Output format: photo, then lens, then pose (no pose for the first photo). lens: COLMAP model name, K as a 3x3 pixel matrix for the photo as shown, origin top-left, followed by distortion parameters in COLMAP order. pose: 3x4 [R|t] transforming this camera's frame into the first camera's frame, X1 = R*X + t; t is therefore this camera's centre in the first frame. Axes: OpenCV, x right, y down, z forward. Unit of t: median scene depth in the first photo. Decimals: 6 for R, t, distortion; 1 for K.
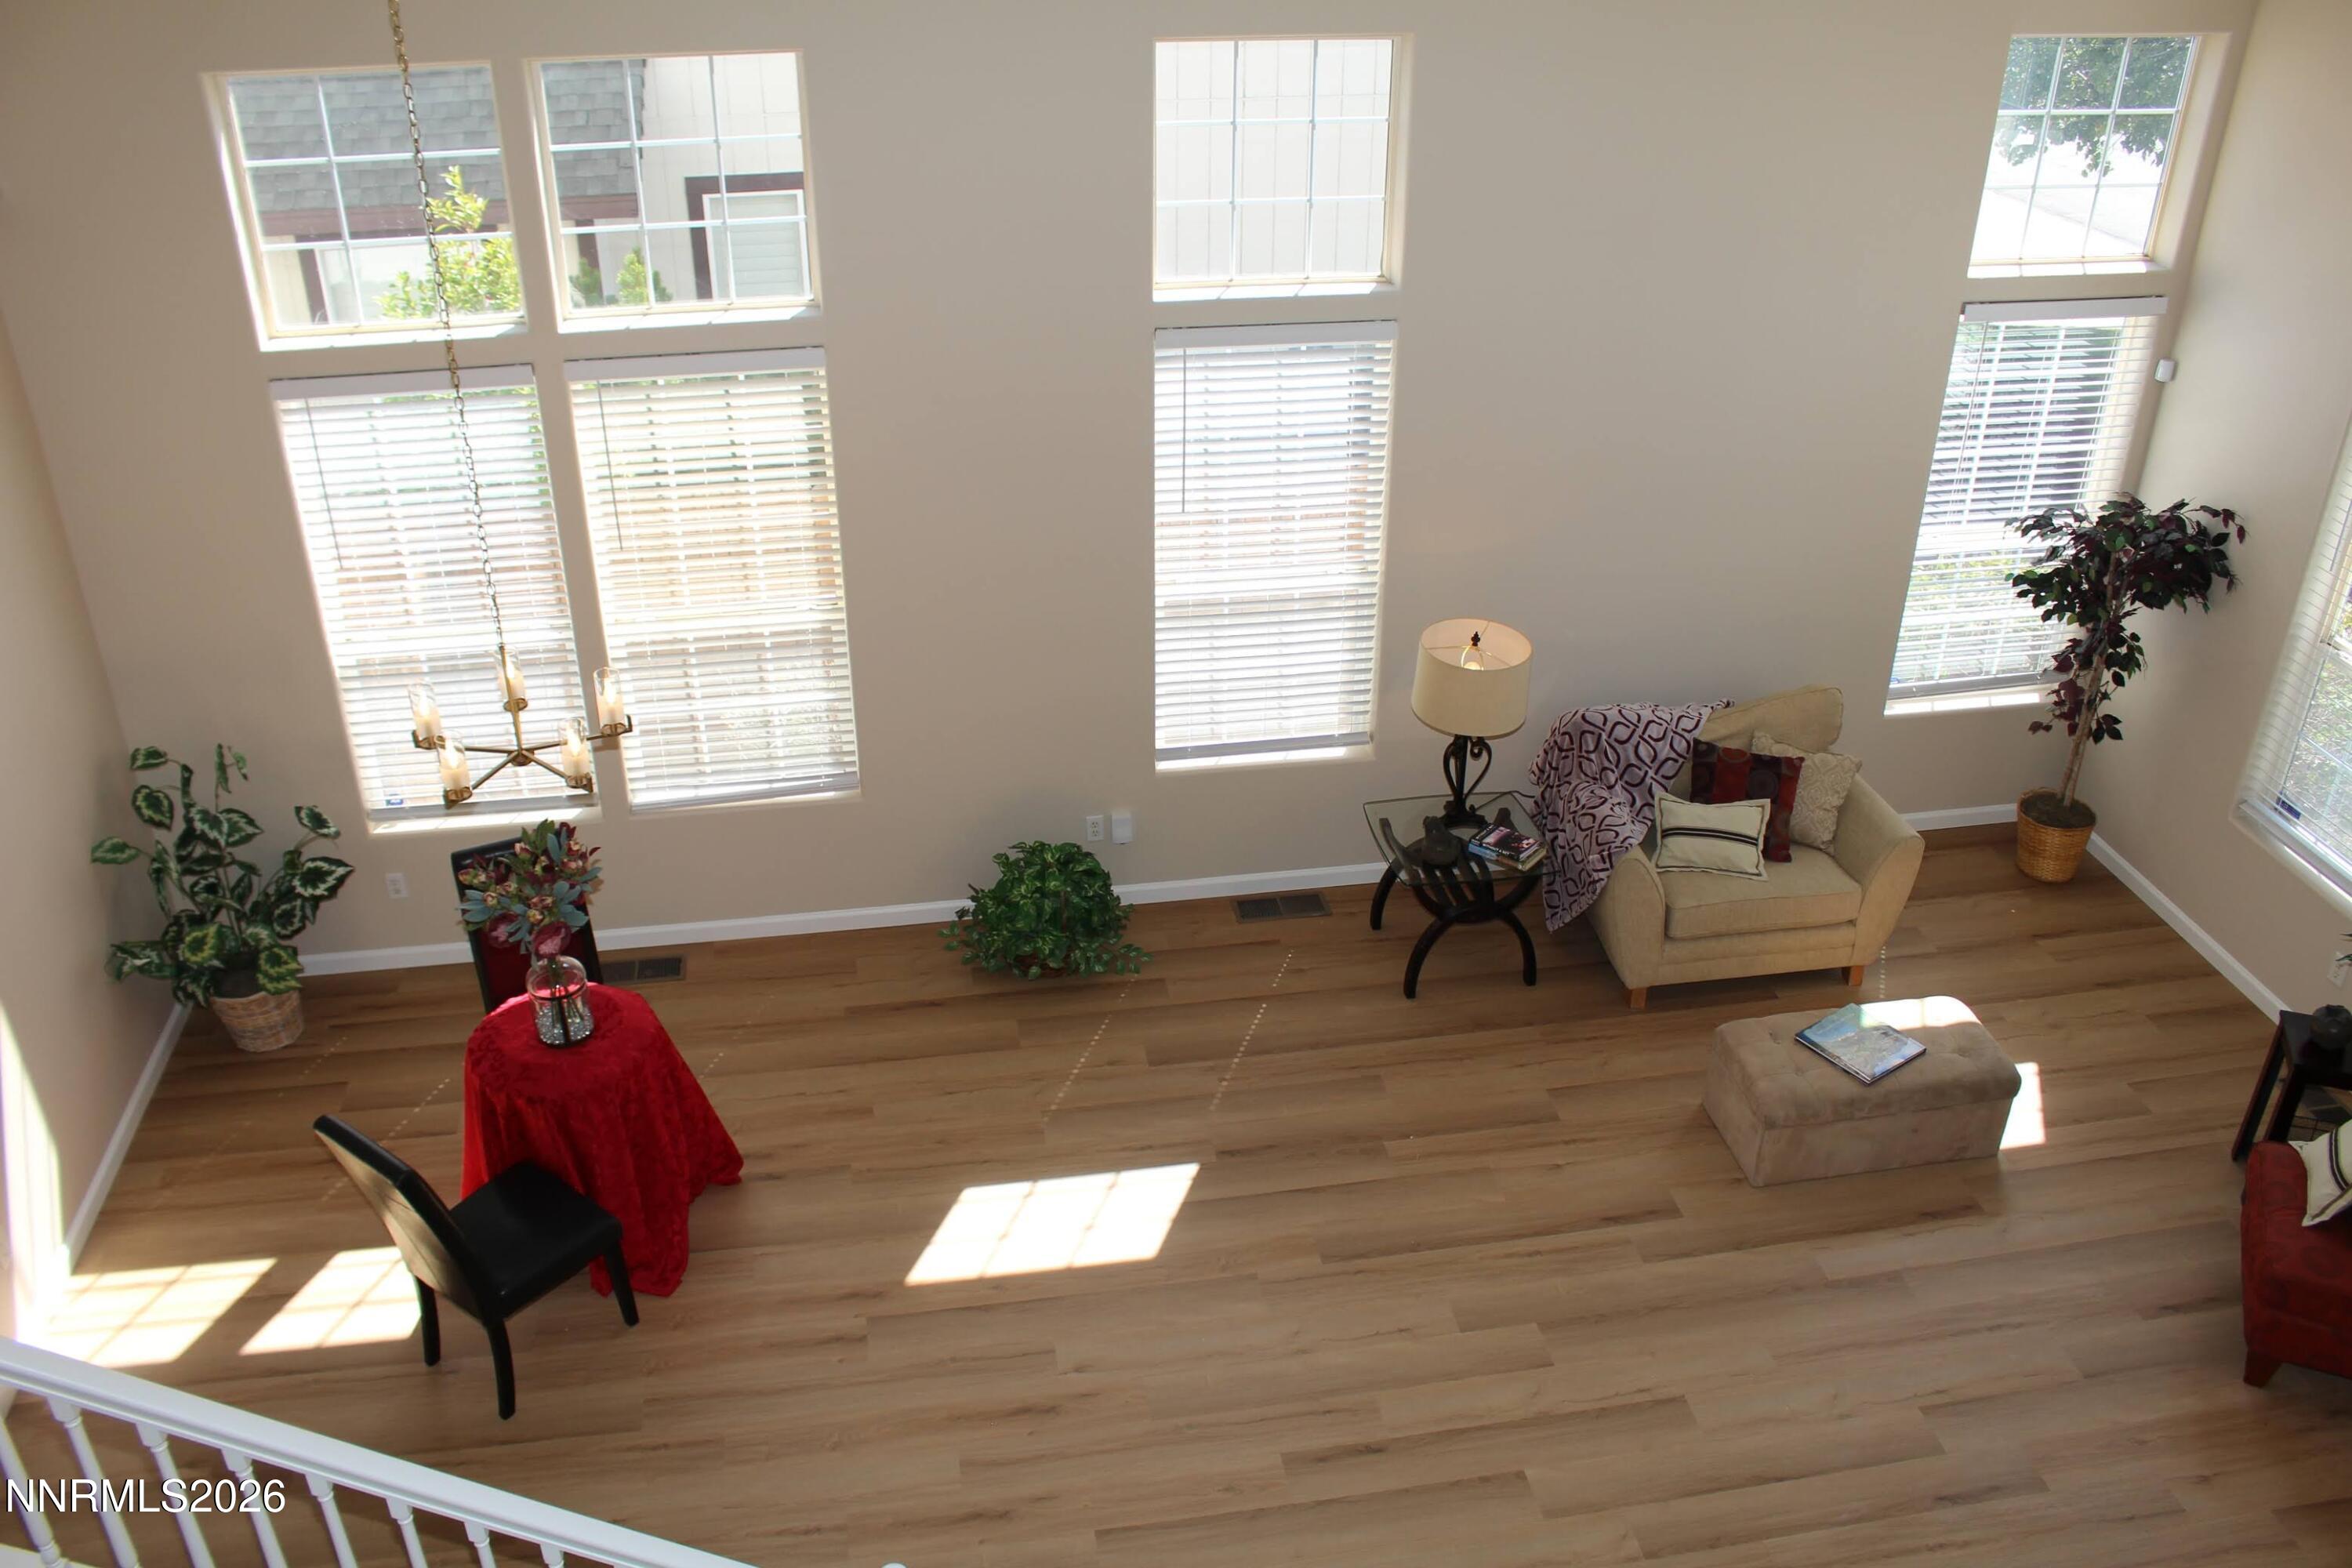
lens RADIAL K [[1936.3, 0, 1165.6], [0, 1936.3, 799.0], [0, 0, 1]] dist [-0.155257, 0.110505]
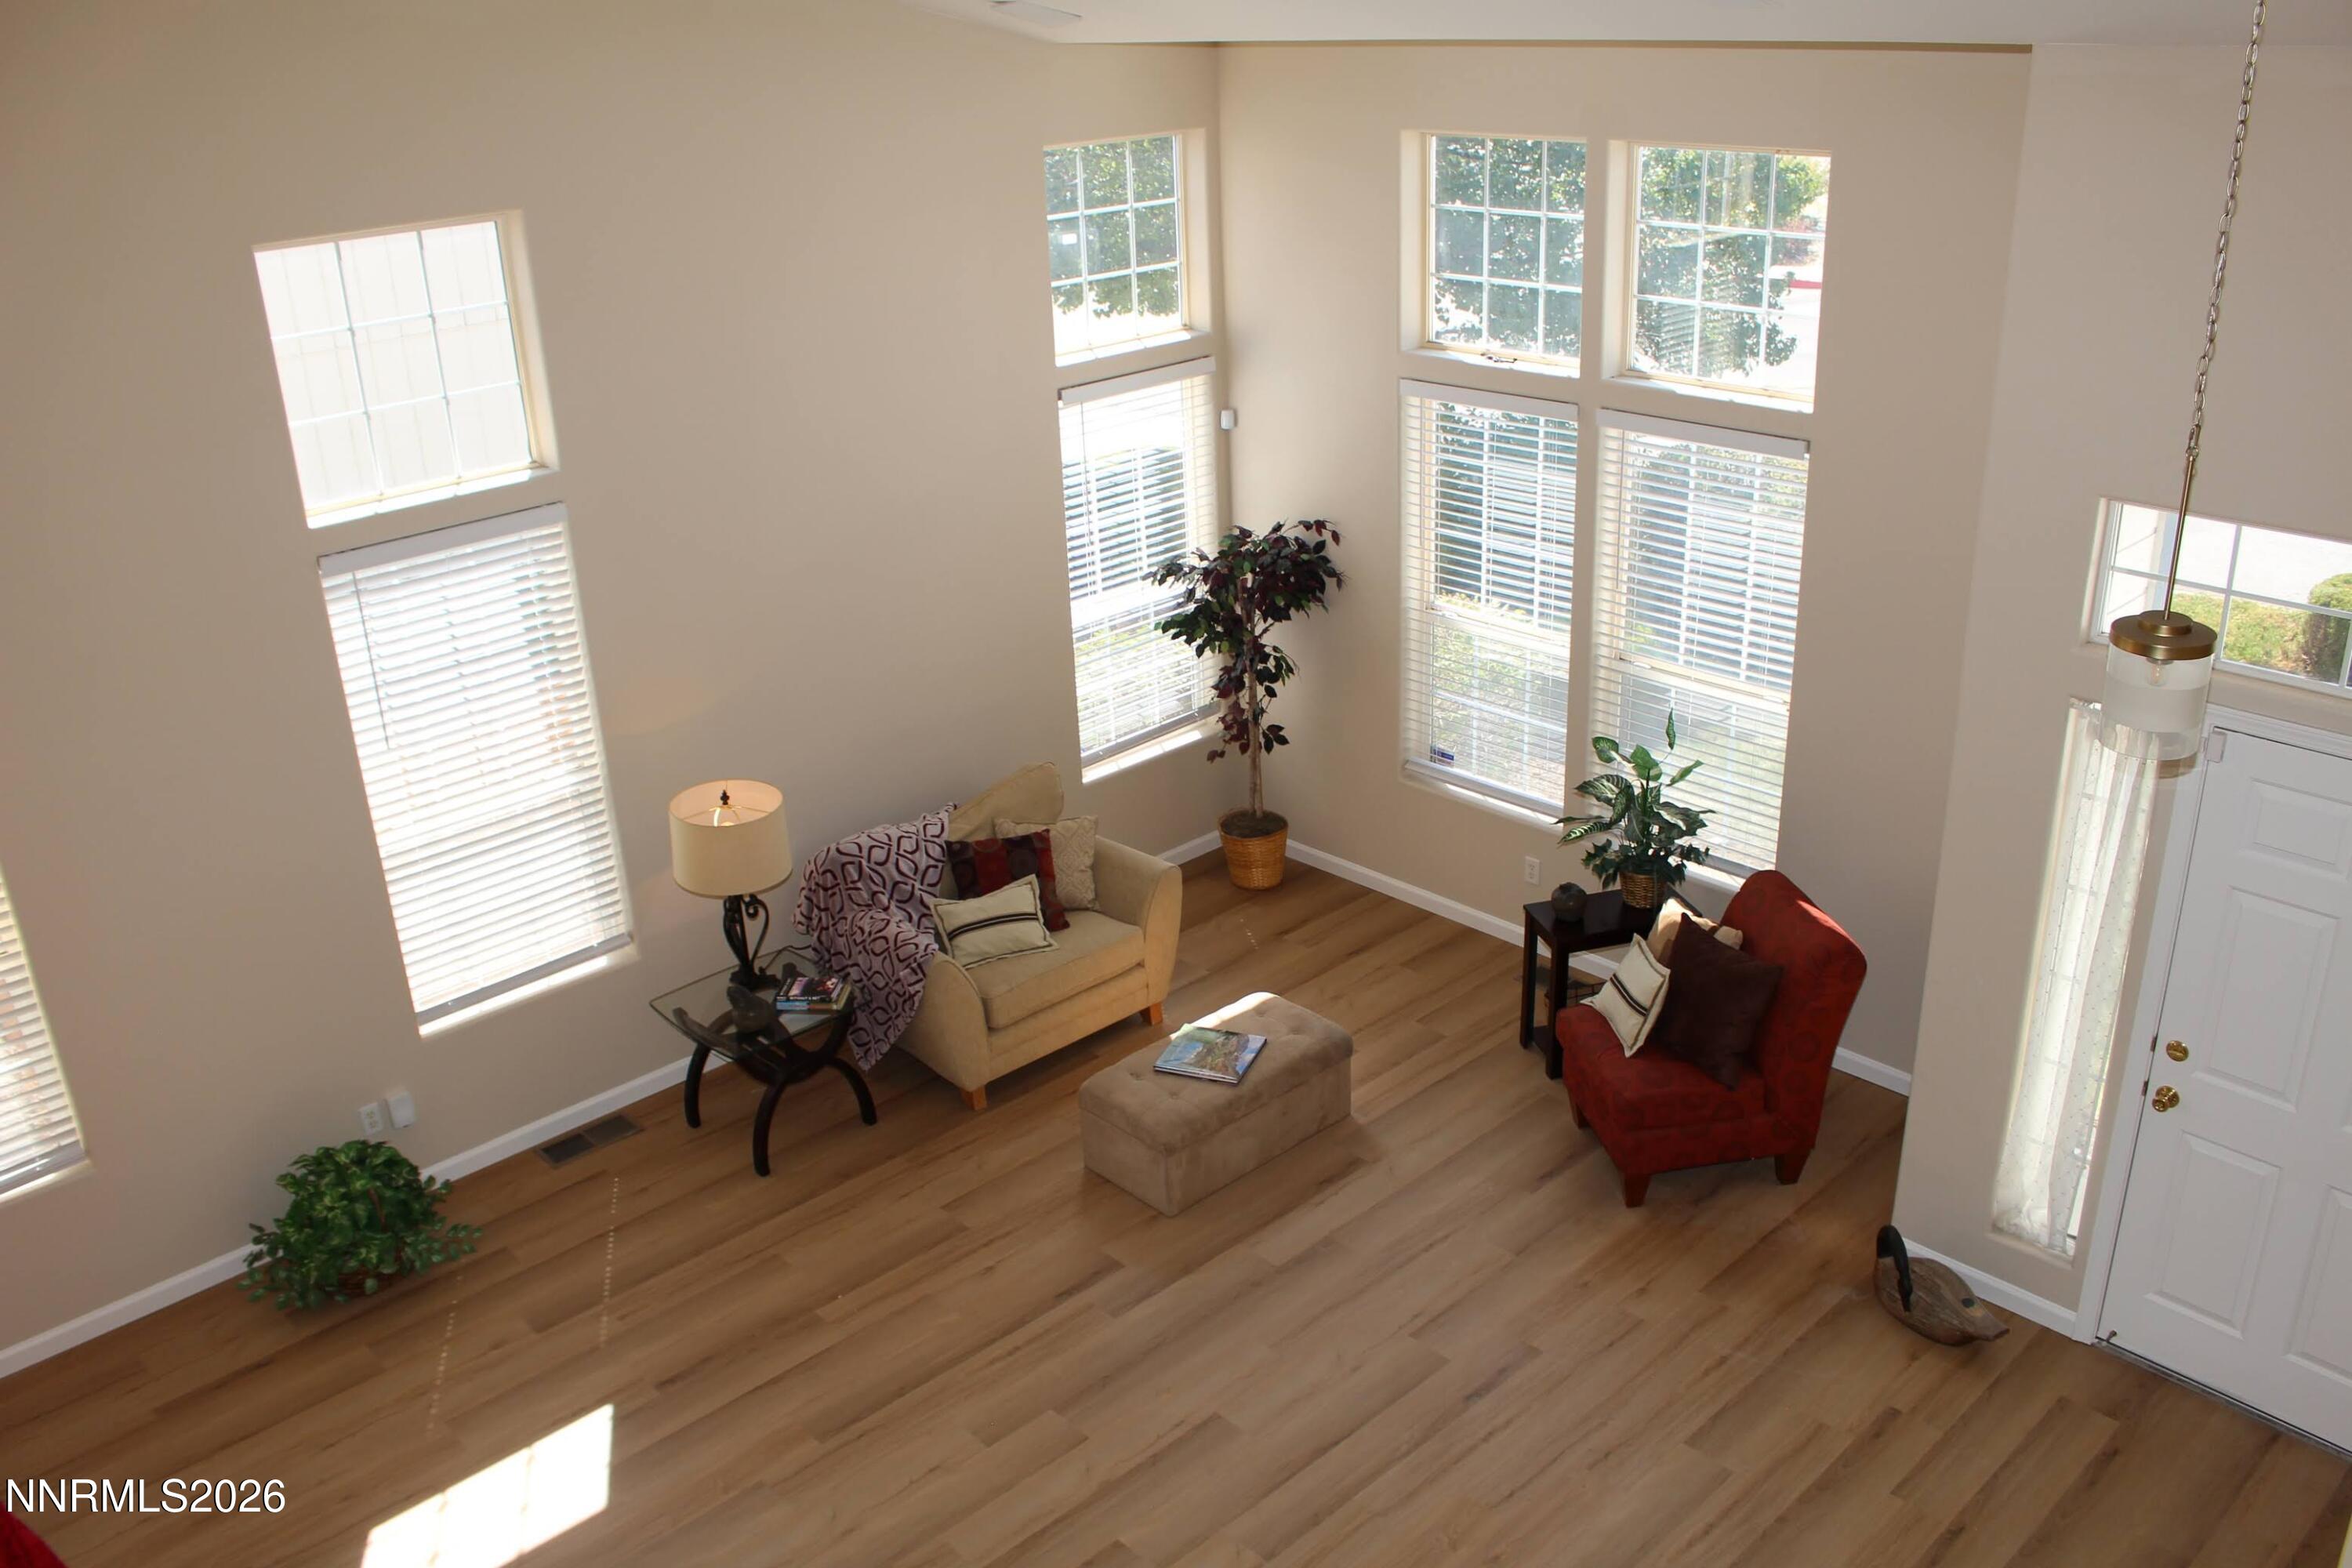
lens RADIAL K [[1936.3, 0, 1190.9], [0, 1936.3, 799.3], [0, 0, 1]] dist [-0.155257, 0.110505]
pose [[0.829218, -0.251618, 0.499085, -0.125584], [0.313510, 0.948628, -0.042630, 0.032413], [-0.462720, 0.191817, 0.865504, 0.042906]]
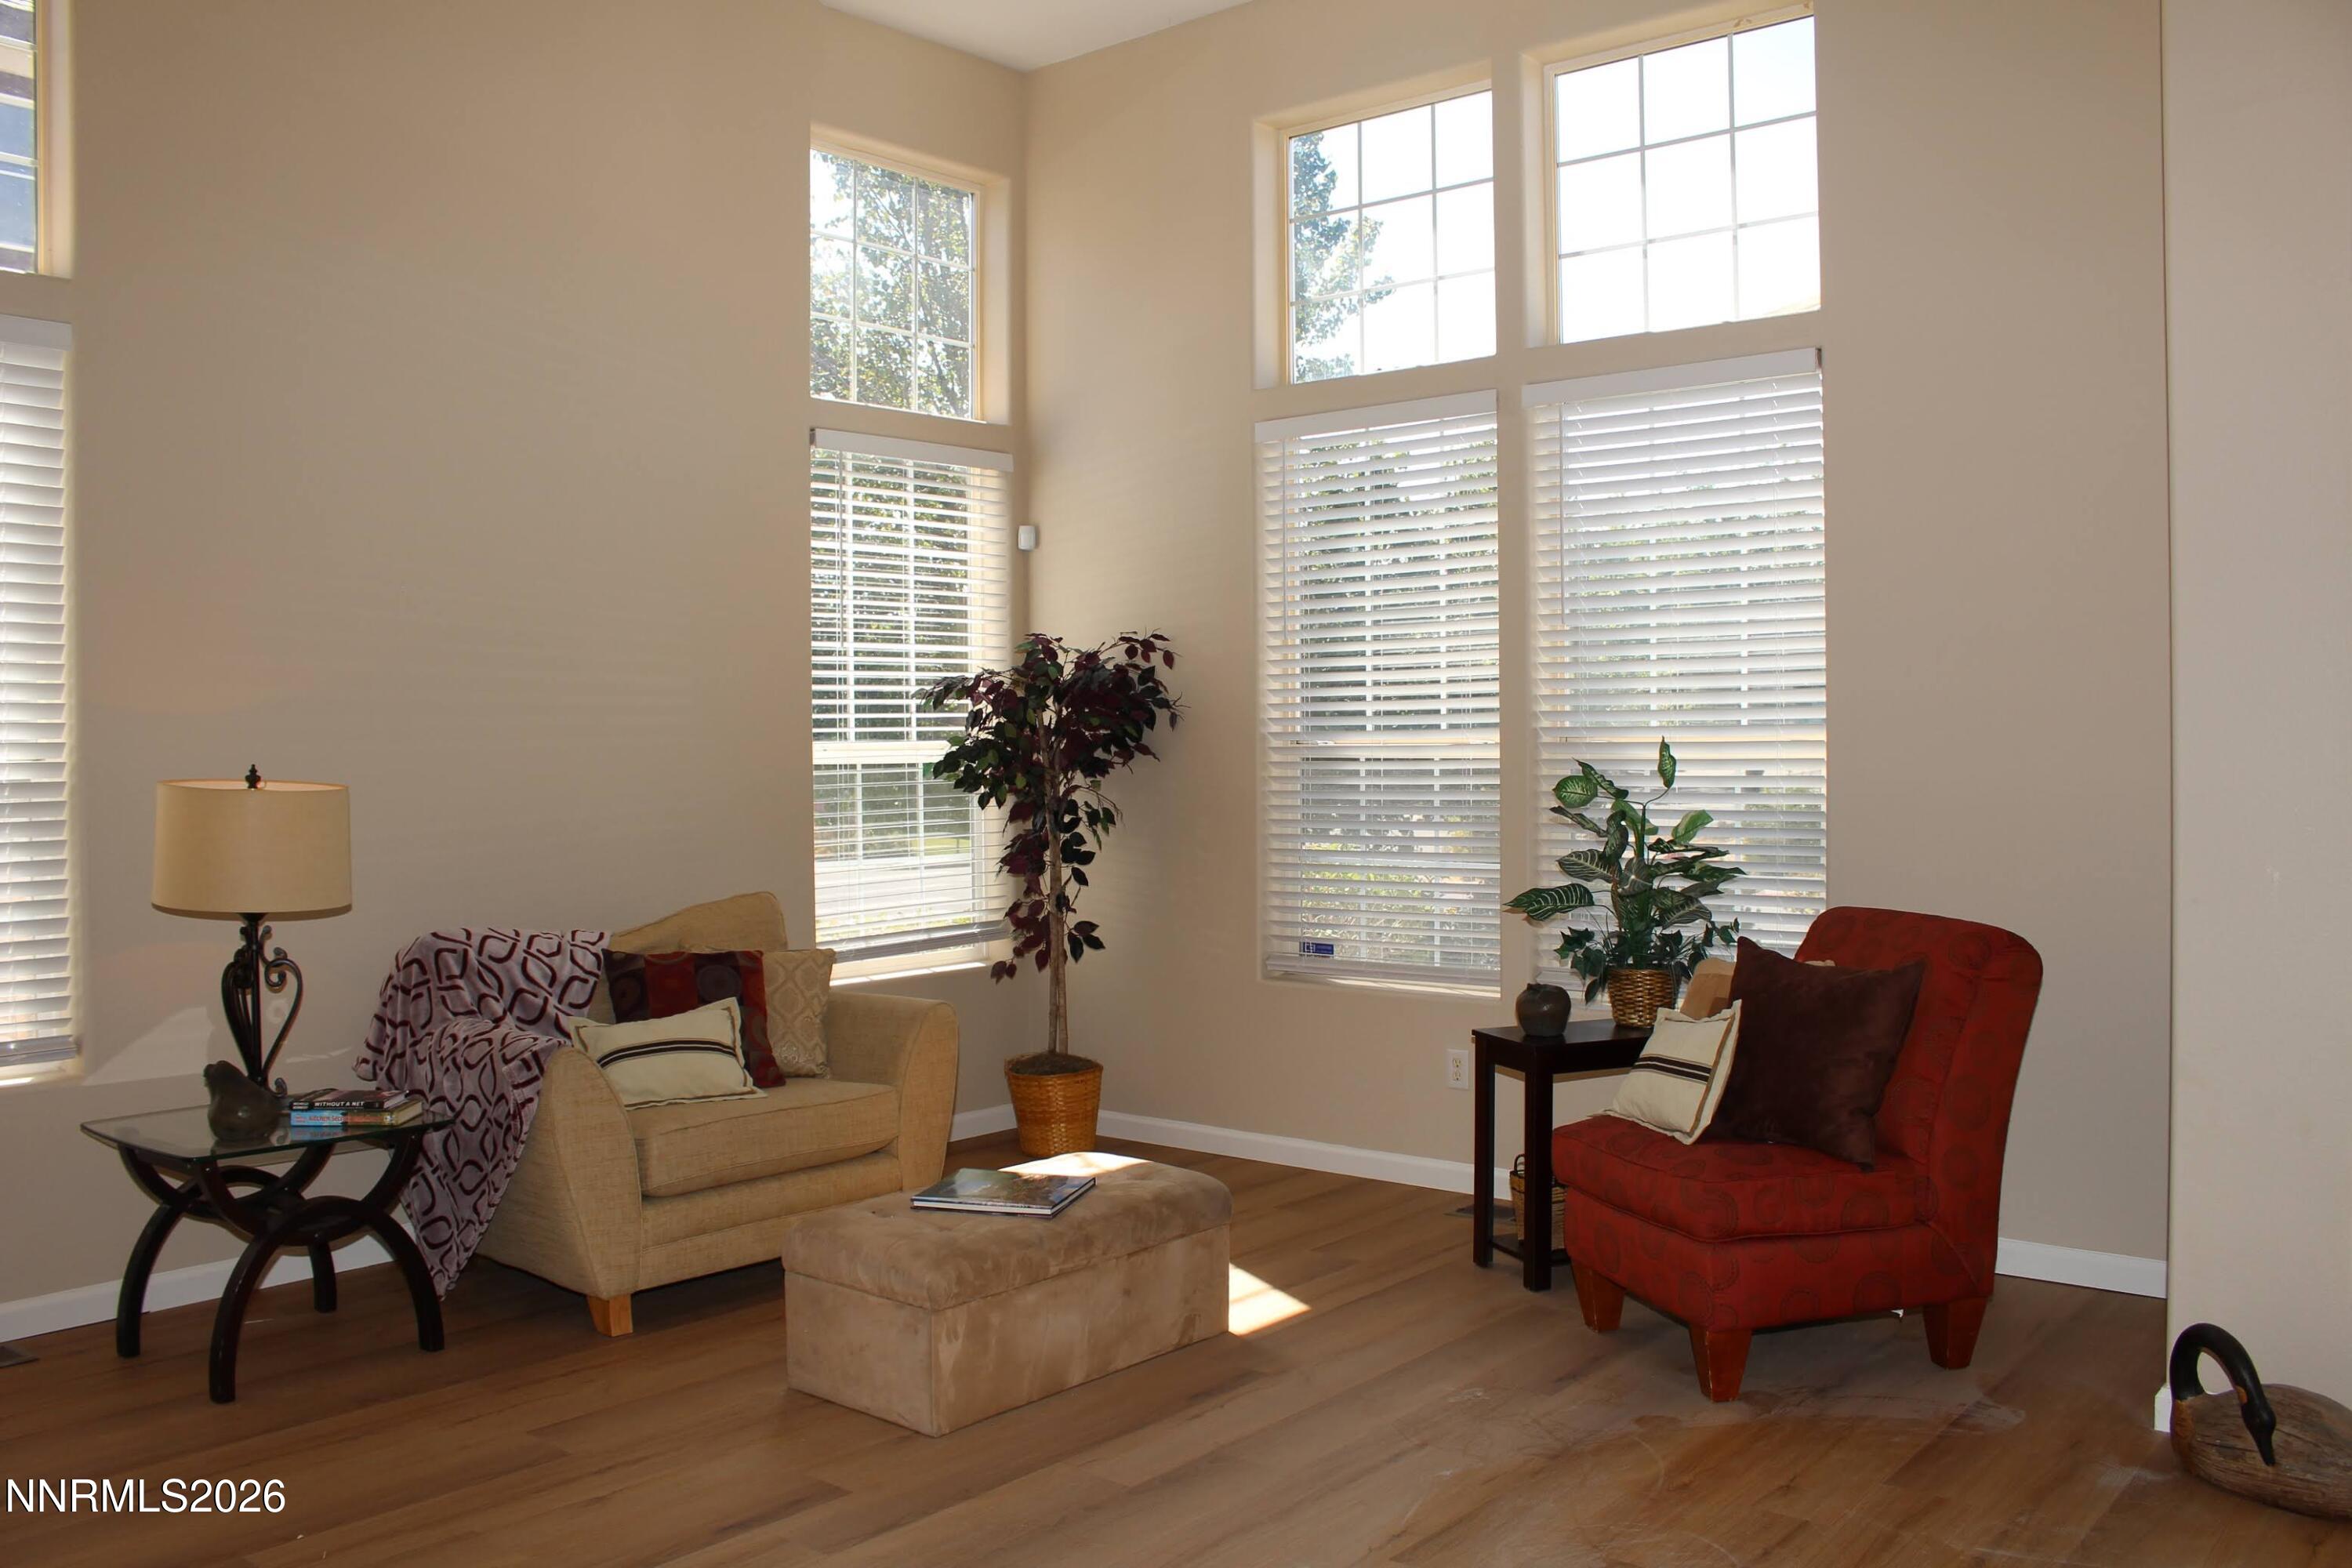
lens RADIAL K [[1936.3, 0, 1186.3], [0, 1936.3, 783.9], [0, 0, 1]] dist [-0.155257, 0.110505]
pose [[0.759342, -0.026360, 0.650158, -0.004589], [0.333902, 0.873381, -0.354565, 0.228075], [-0.558489, 0.486324, 0.671996, 0.407181]]
